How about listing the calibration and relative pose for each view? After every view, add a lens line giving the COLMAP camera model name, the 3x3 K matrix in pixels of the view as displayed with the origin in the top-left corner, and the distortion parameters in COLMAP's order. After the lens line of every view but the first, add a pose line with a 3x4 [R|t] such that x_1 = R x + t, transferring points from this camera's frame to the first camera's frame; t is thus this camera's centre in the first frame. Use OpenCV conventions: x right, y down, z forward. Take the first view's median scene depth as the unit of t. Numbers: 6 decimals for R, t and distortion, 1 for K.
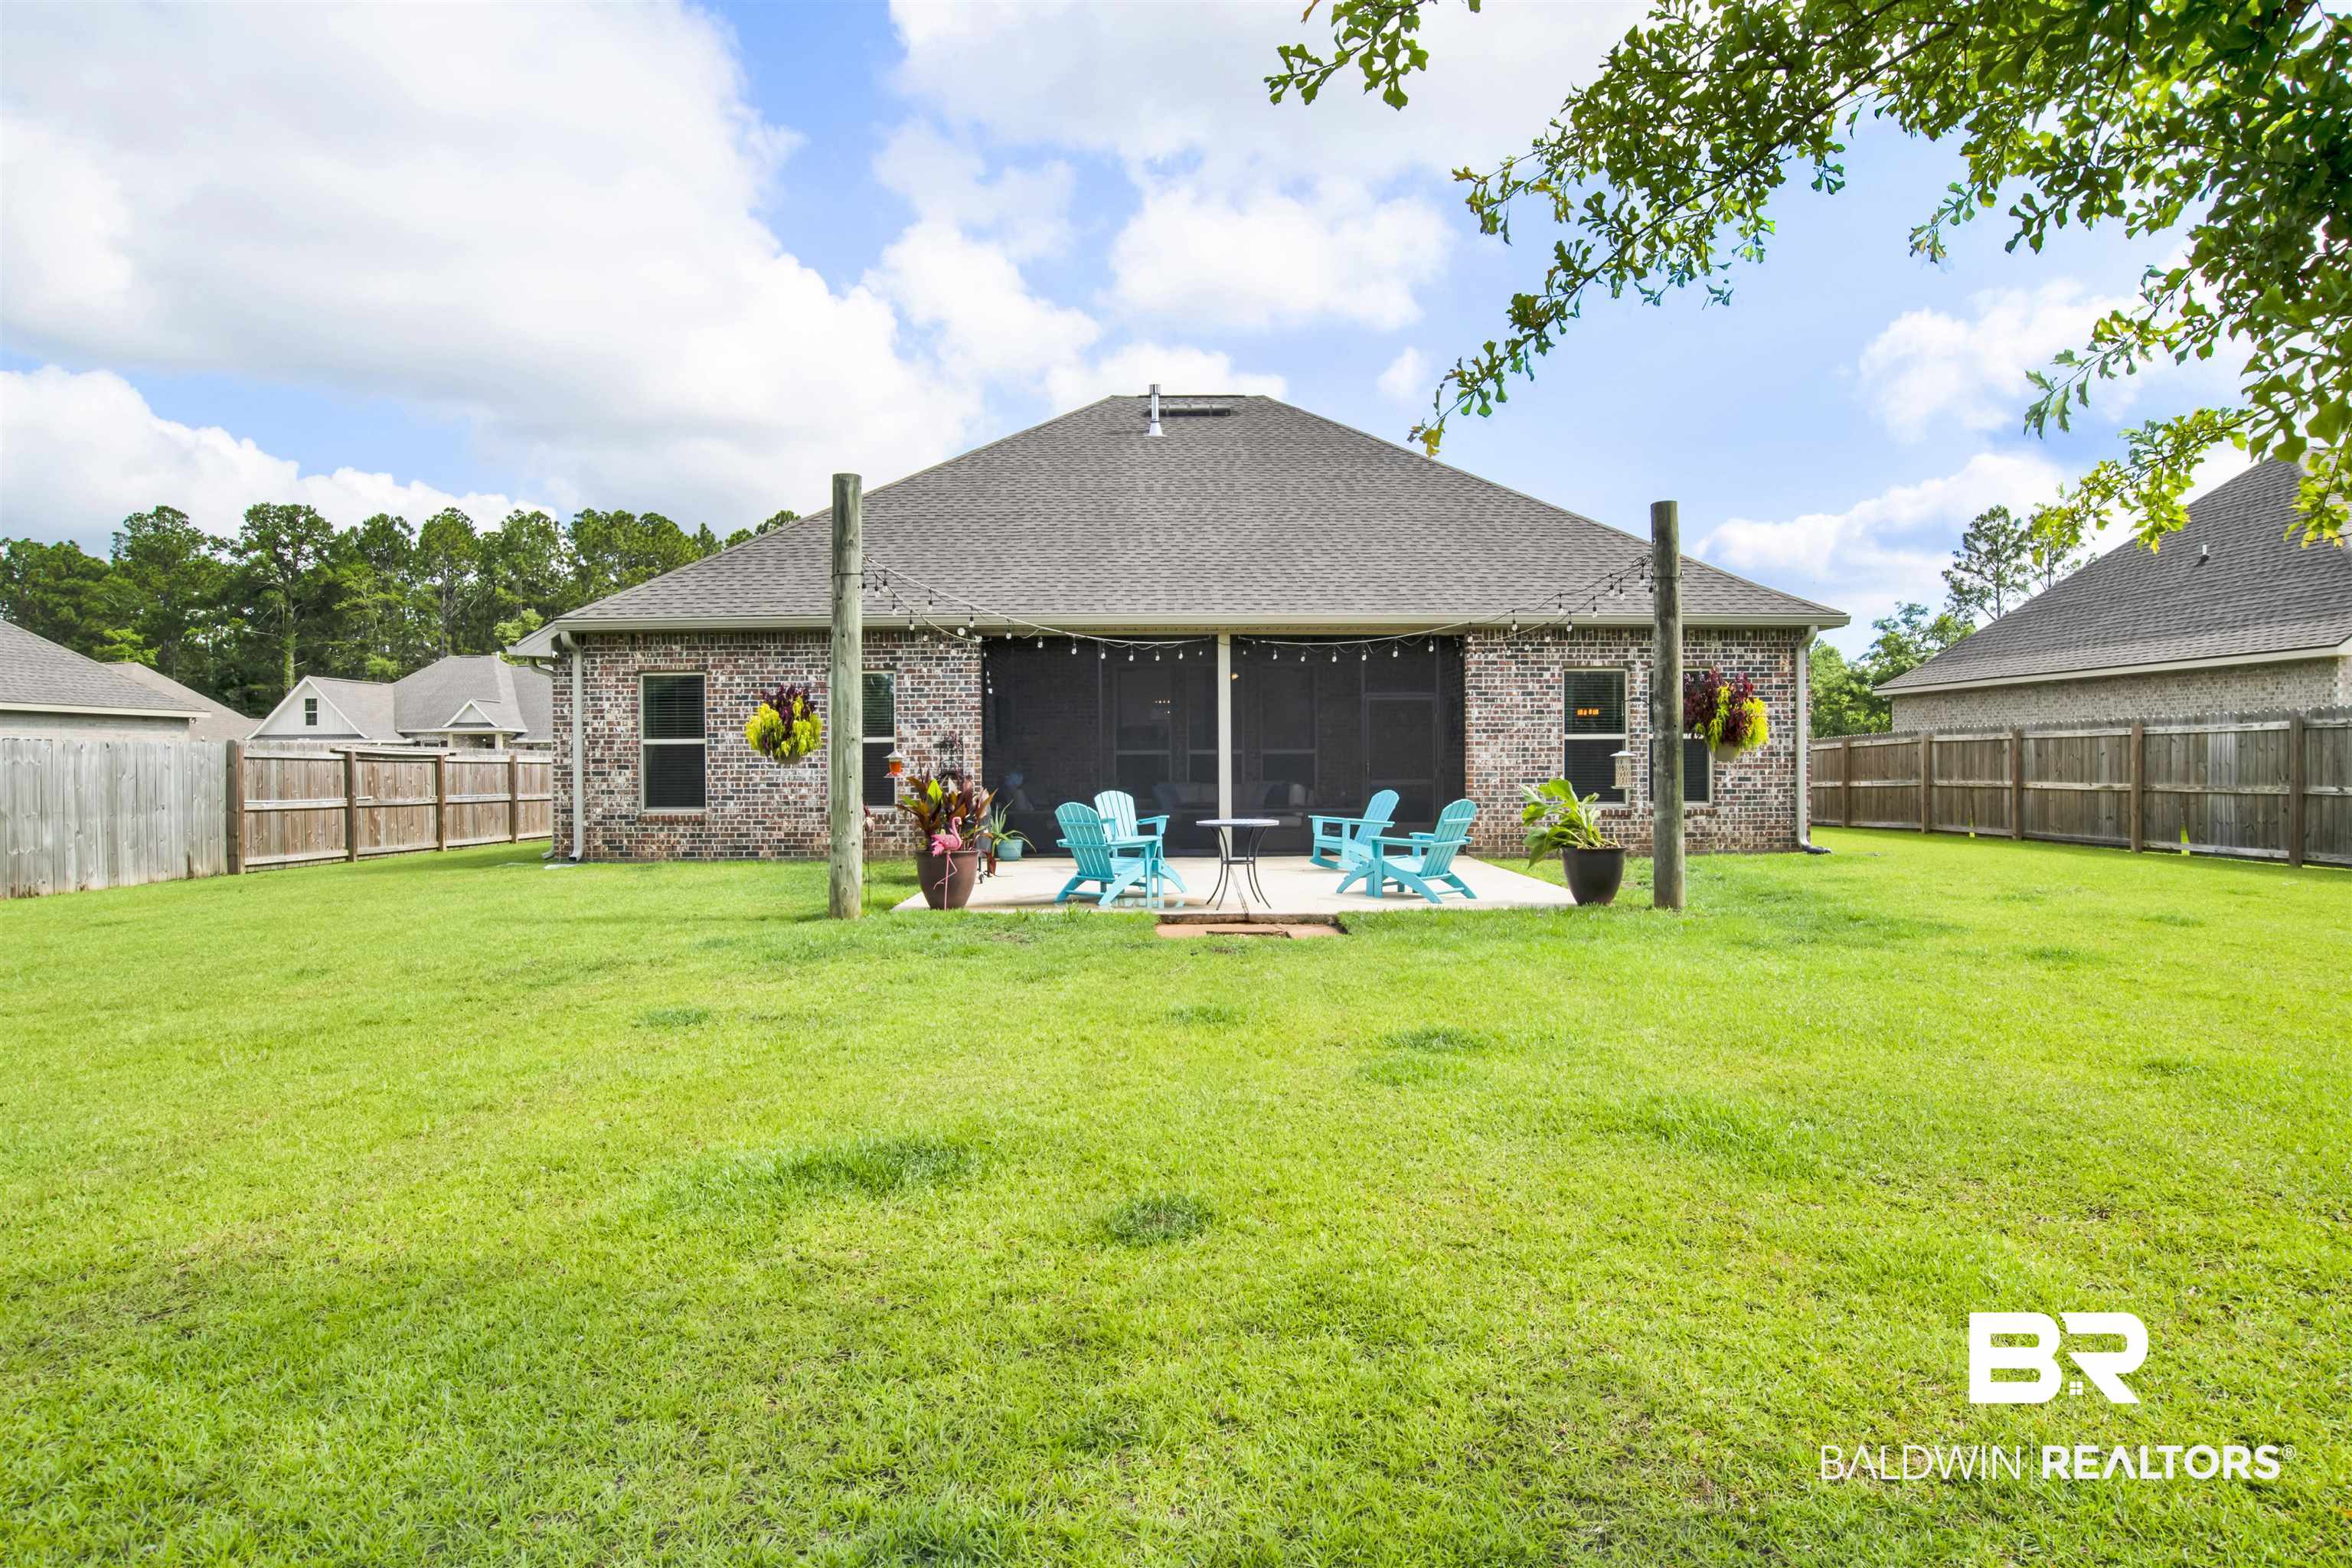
lens RADIAL K [[1238.6, 0, 1236.9], [0, 1238.6, 777.1], [0, 0, 1]] dist [-0.054116, 0.018116]
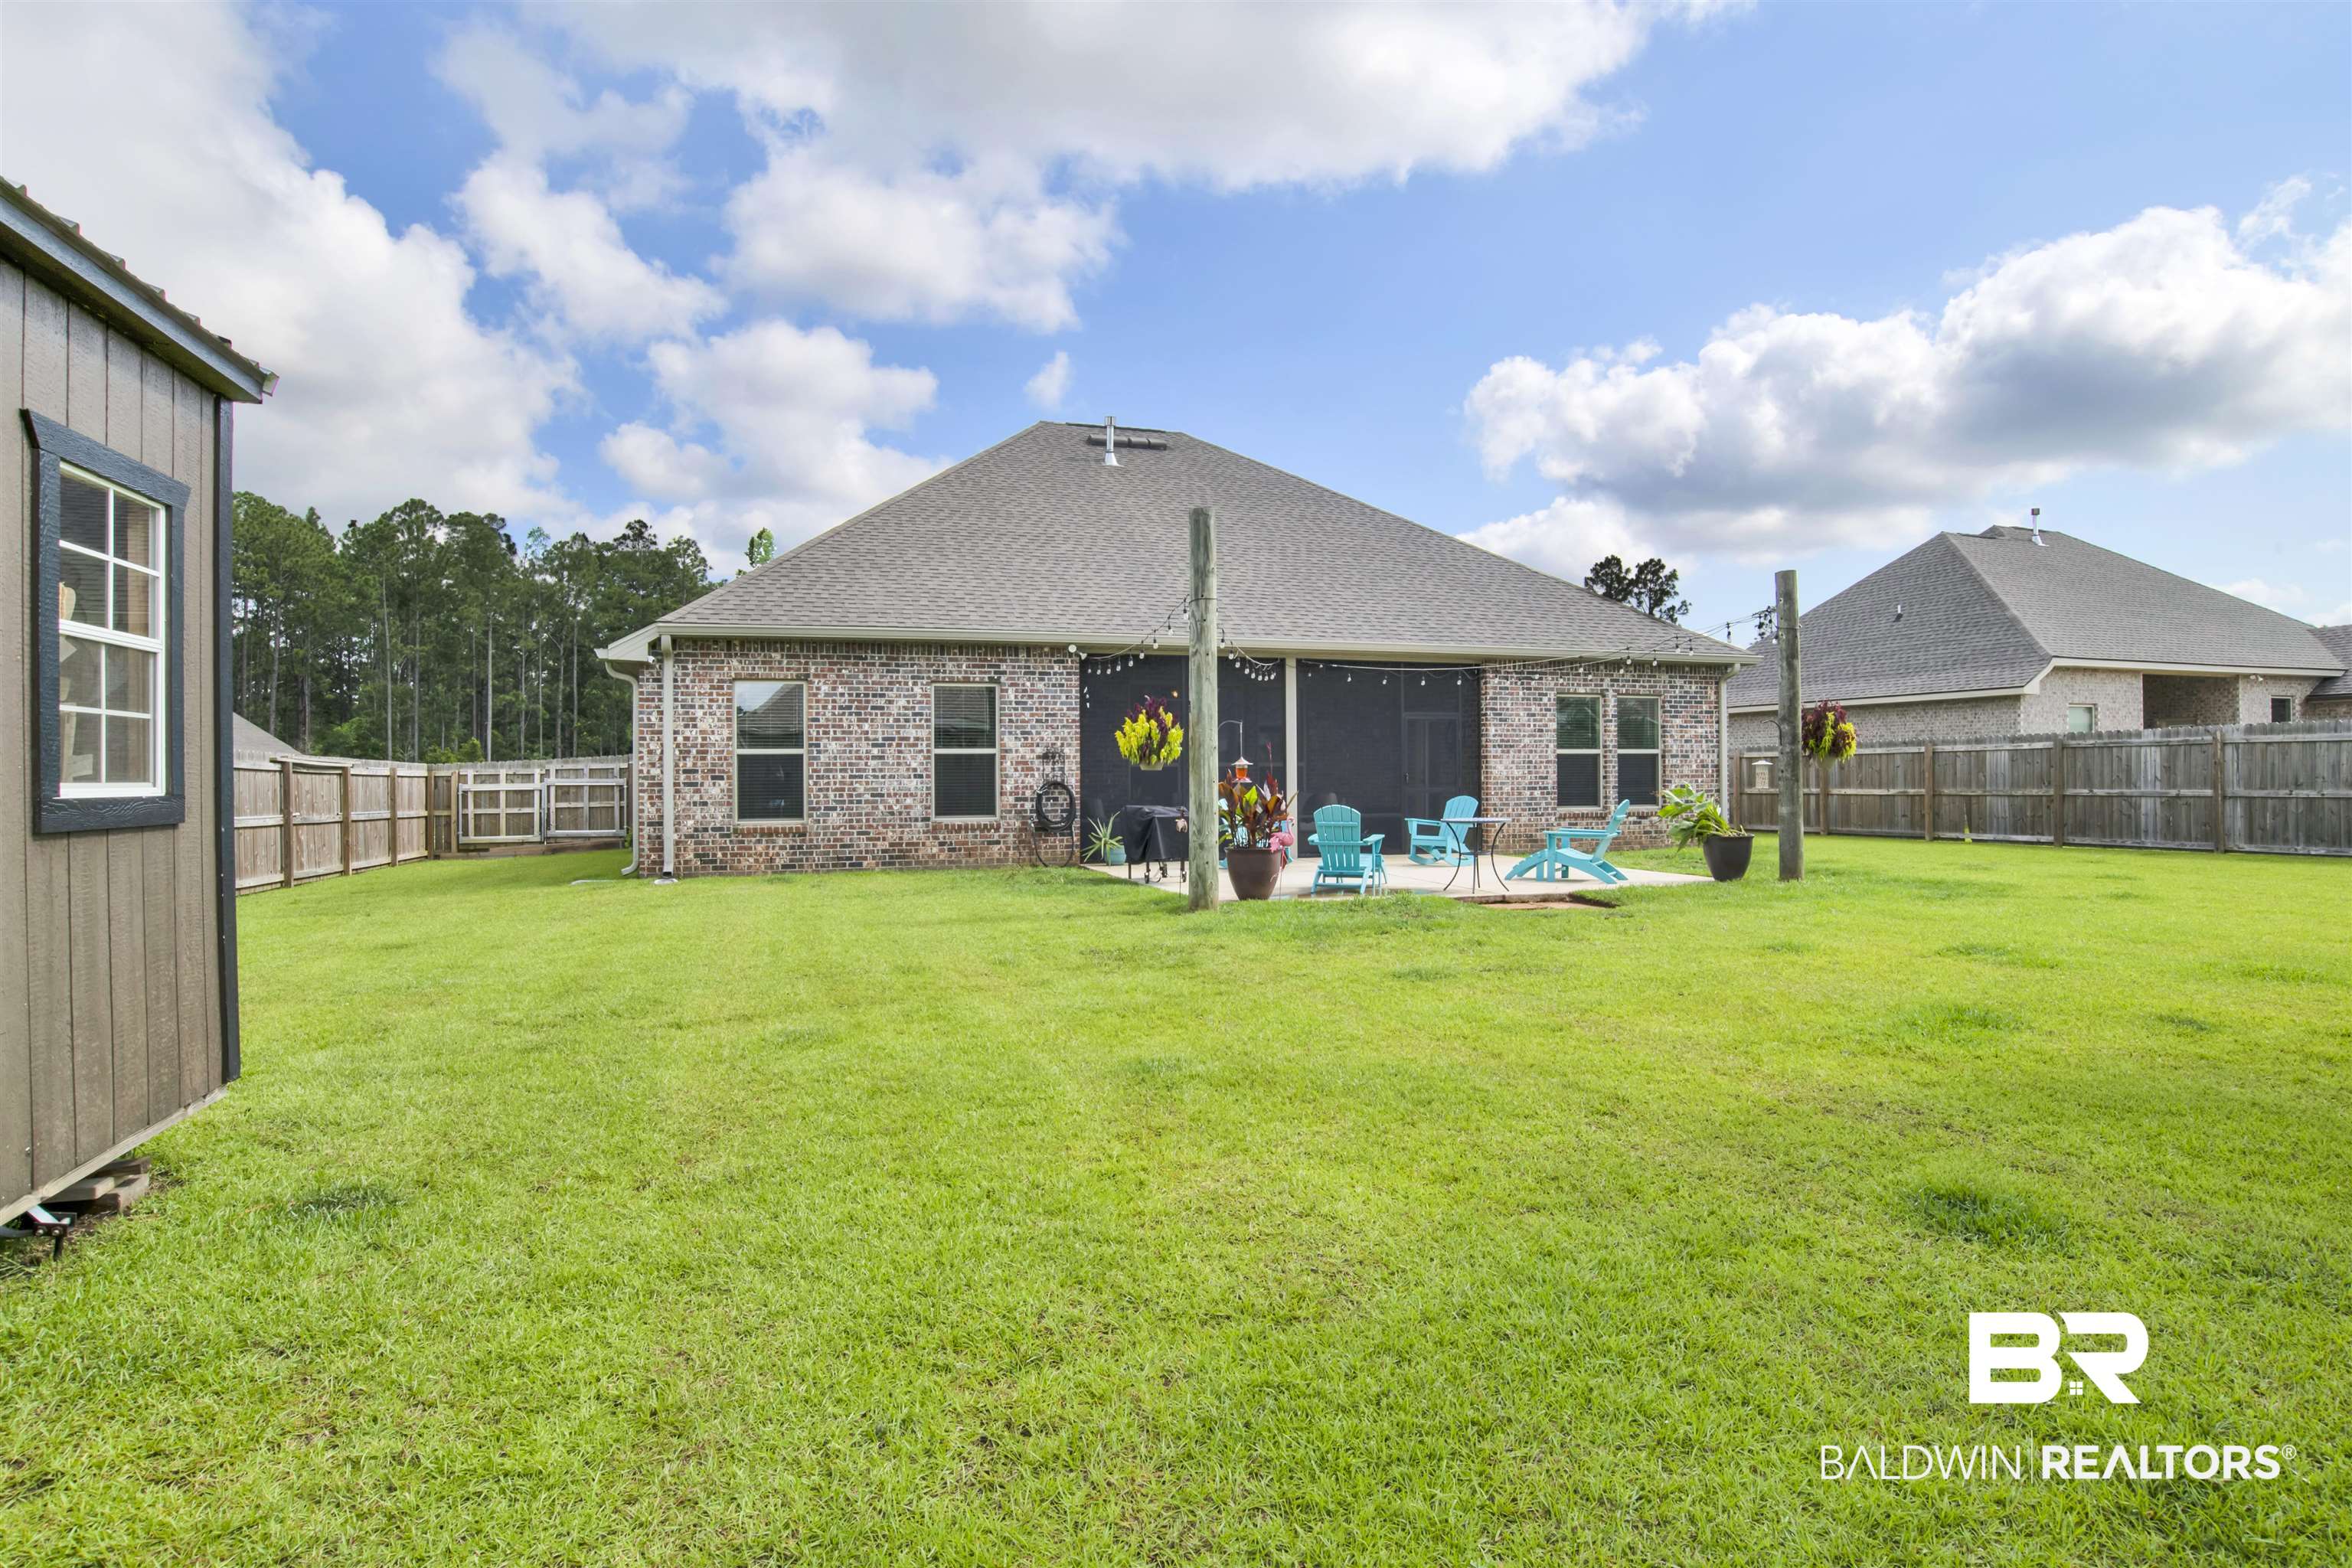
lens RADIAL K [[1238.6, 0, 1235.6], [0, 1238.6, 777.0], [0, 0, 1]] dist [-0.054116, 0.018116]
pose [[0.954569, -0.001137, 0.297989, -0.394618], [0.005574, 0.999886, -0.014041, 0.007152], [-0.297939, 0.015064, 0.954466, -0.045913]]
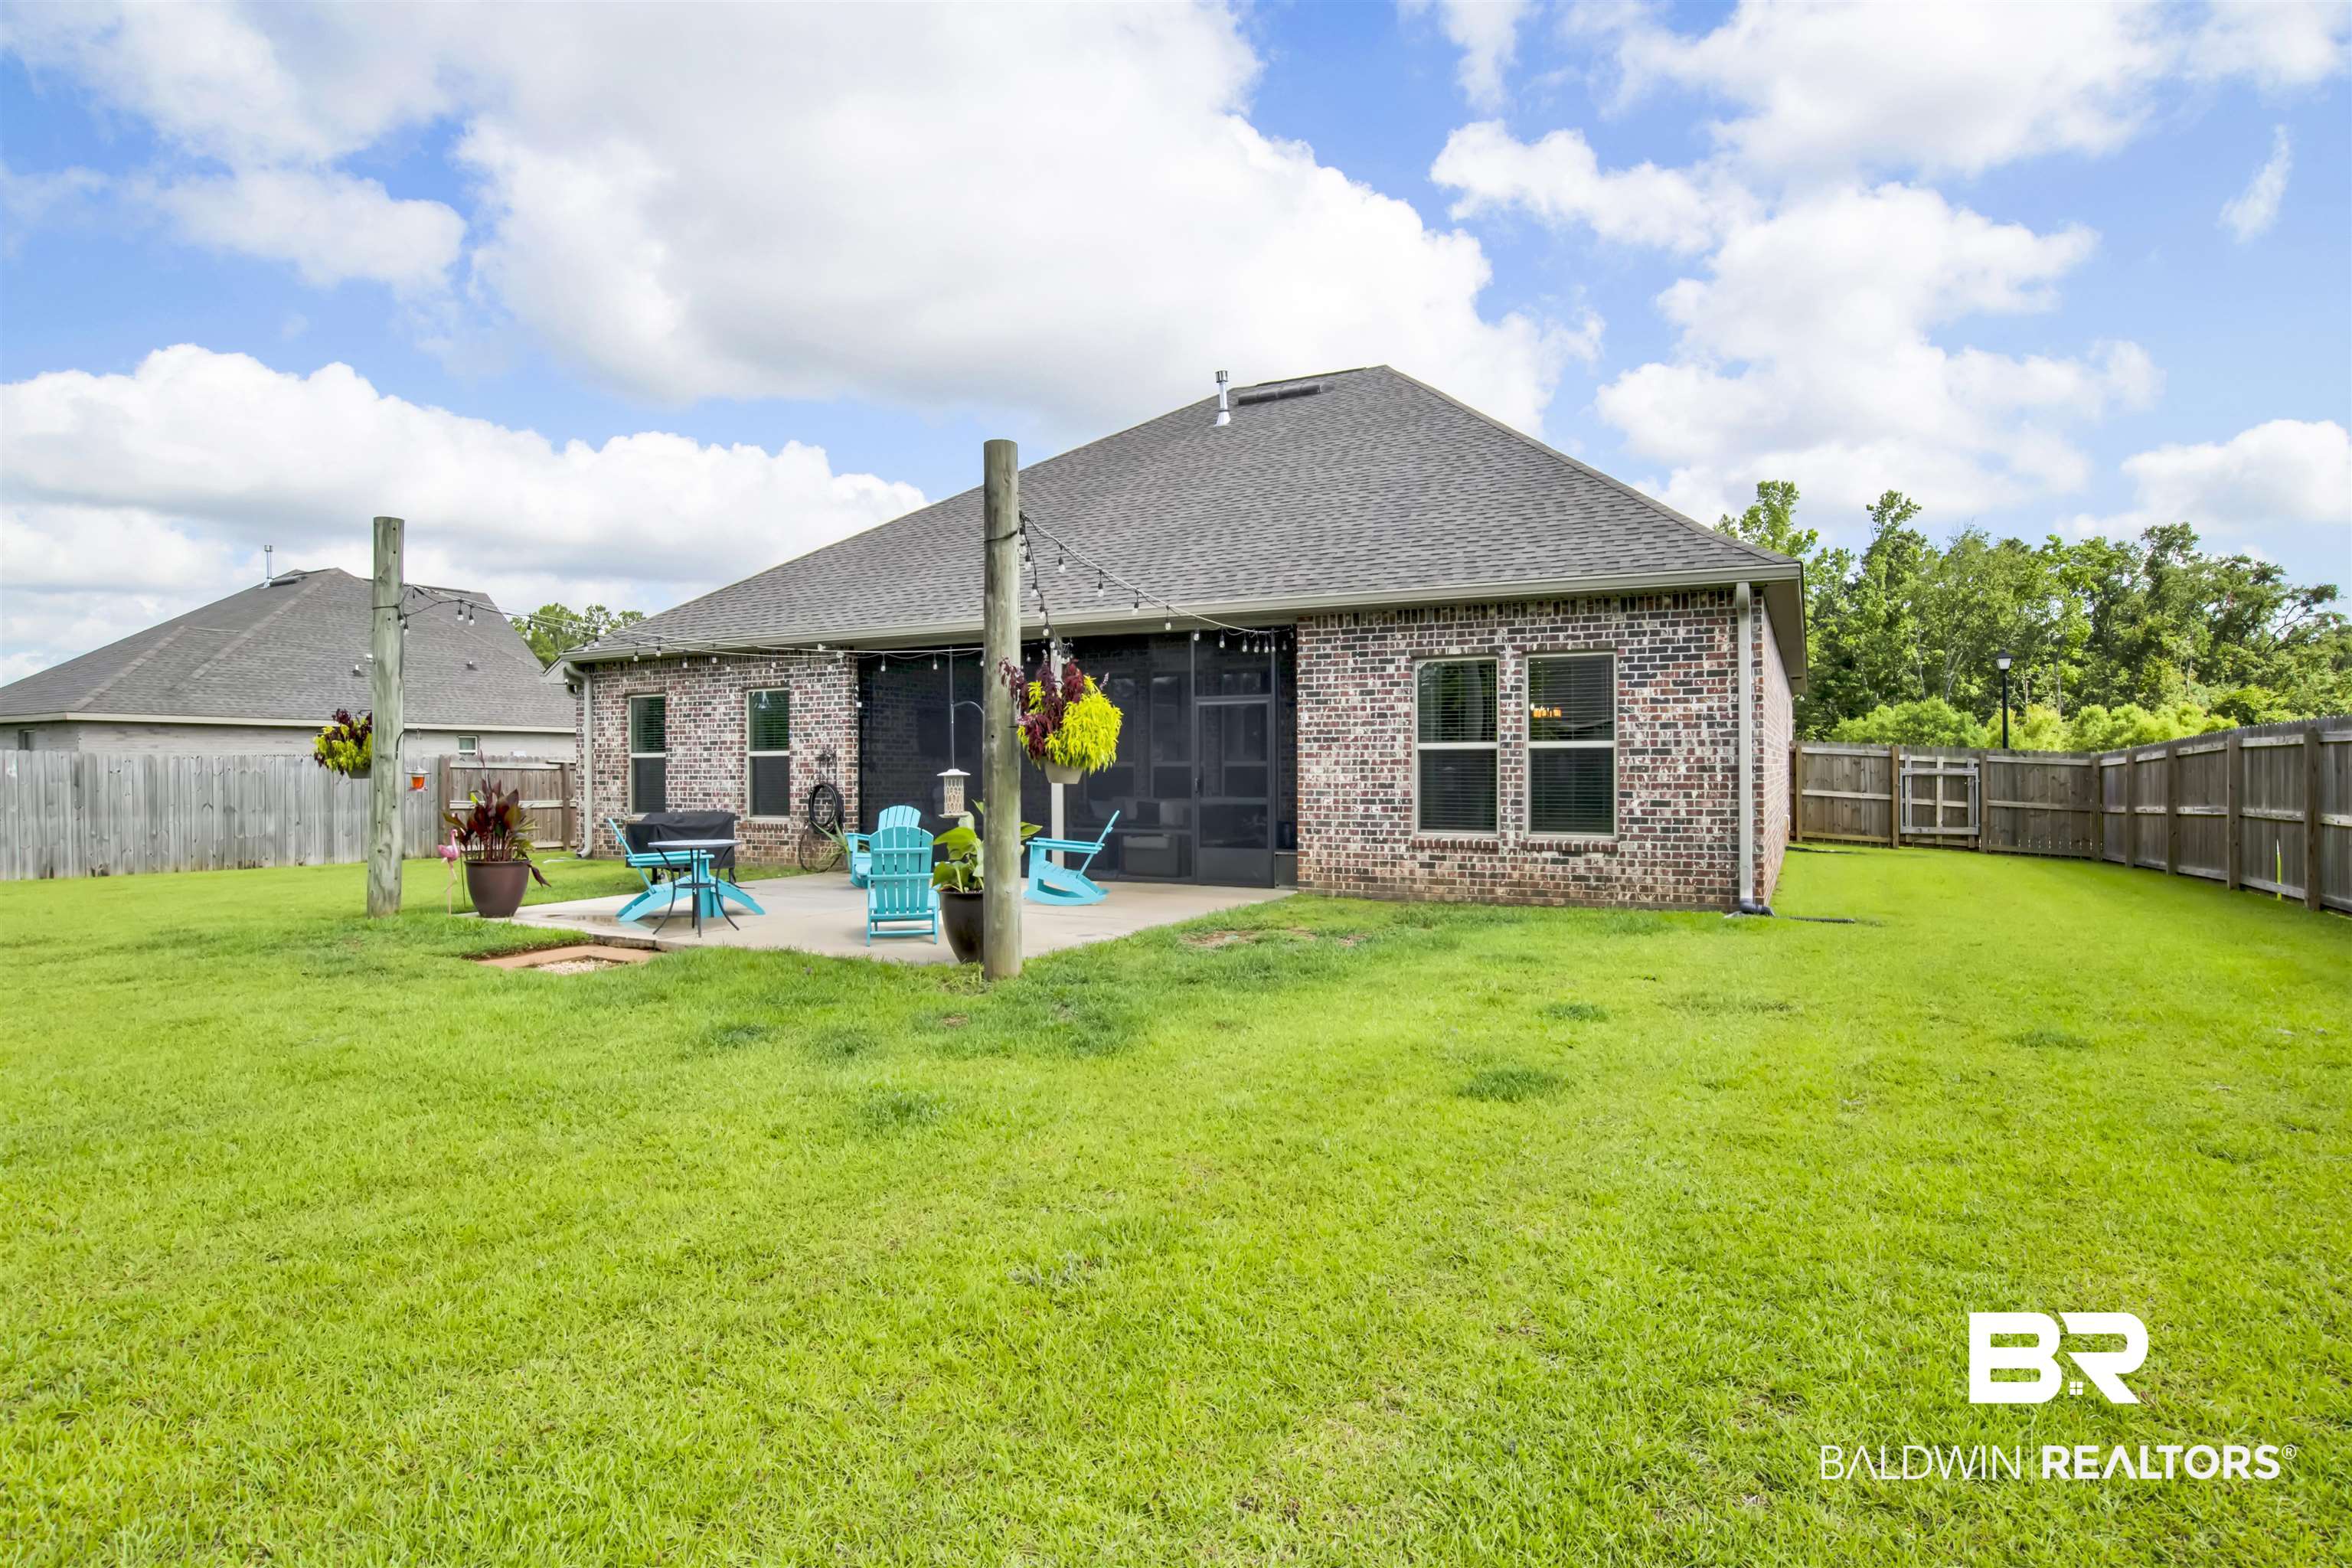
lens RADIAL K [[1238.6, 0, 1239.3], [0, 1238.6, 776.8], [0, 0, 1]] dist [-0.054116, 0.018116]
pose [[0.881413, 0.006019, -0.472308, 0.548810], [-0.008804, 0.999954, -0.003686, -0.009626], [0.472264, 0.007407, 0.881426, 0.260974]]
